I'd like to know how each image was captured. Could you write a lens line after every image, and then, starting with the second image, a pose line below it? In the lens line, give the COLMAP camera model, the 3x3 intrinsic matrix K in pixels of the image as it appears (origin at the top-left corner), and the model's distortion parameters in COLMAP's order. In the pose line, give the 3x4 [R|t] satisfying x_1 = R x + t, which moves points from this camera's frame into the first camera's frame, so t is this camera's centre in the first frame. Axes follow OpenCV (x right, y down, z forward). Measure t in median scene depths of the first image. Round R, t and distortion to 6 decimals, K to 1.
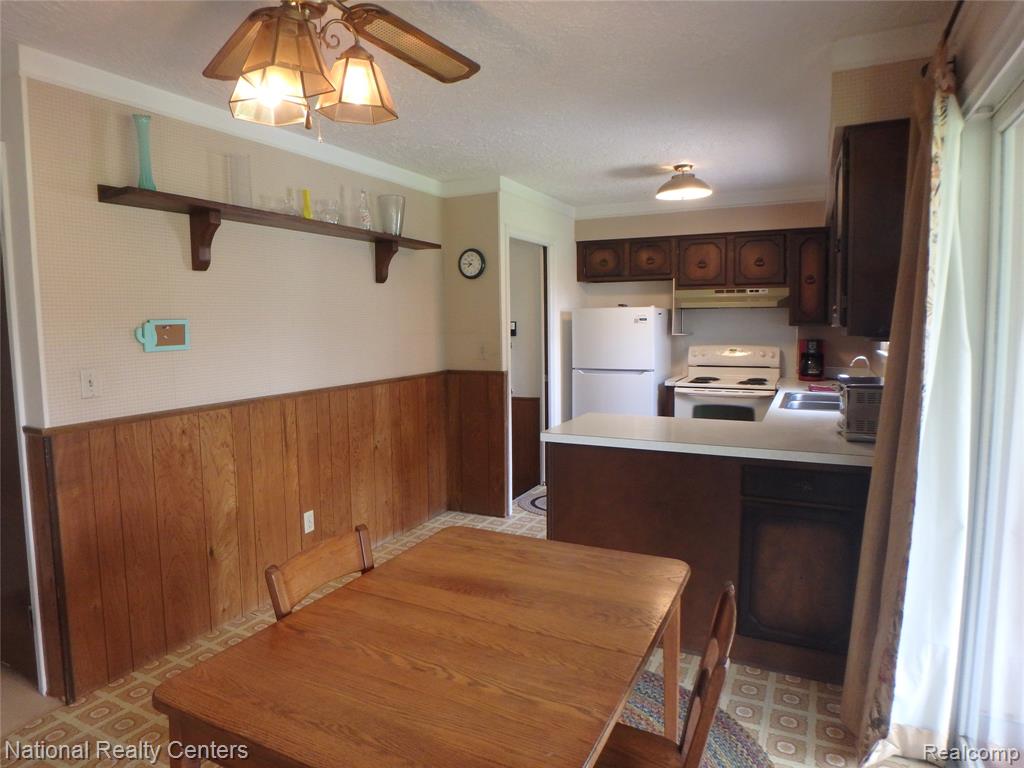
lens RADIAL K [[631.0, 0, 509.3], [0, 631.0, 380.9], [0, 0, 1]] dist [-0.032443, -0.005358]
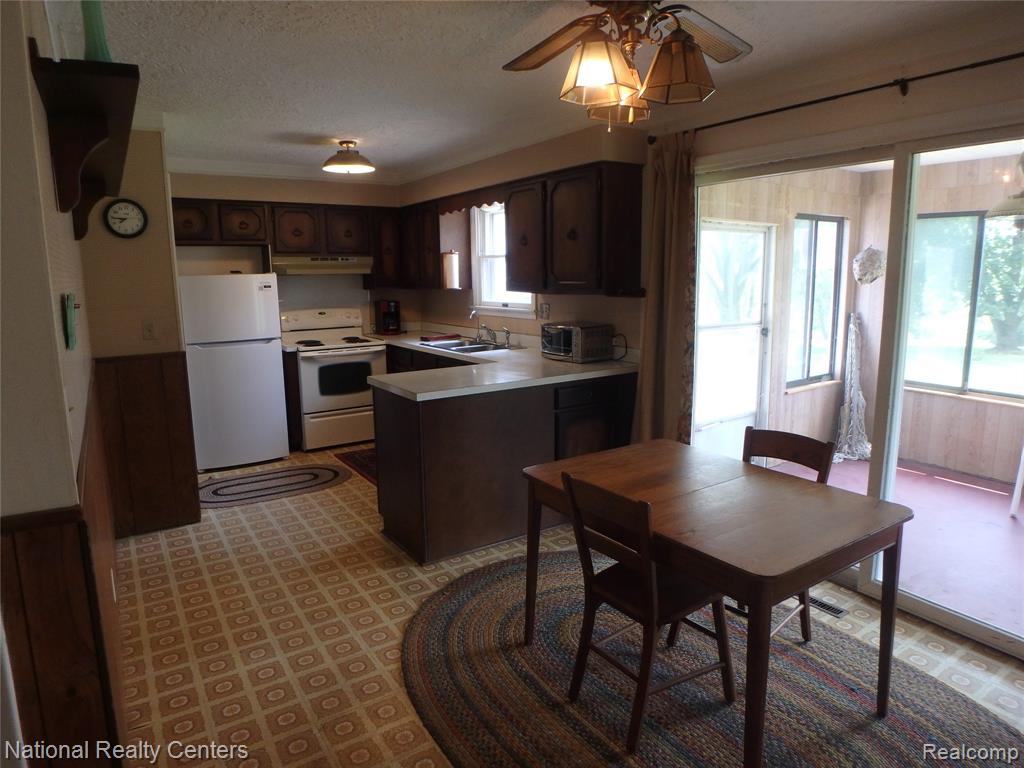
lens RADIAL K [[631.0, 0, 512.9], [0, 631.0, 379.7], [0, 0, 1]] dist [-0.032443, -0.005358]
pose [[0.505571, -0.138956, 0.851521, -0.438527], [0.094577, 0.989923, 0.105388, -0.020776], [-0.857585, 0.027253, 0.513619, 0.174863]]
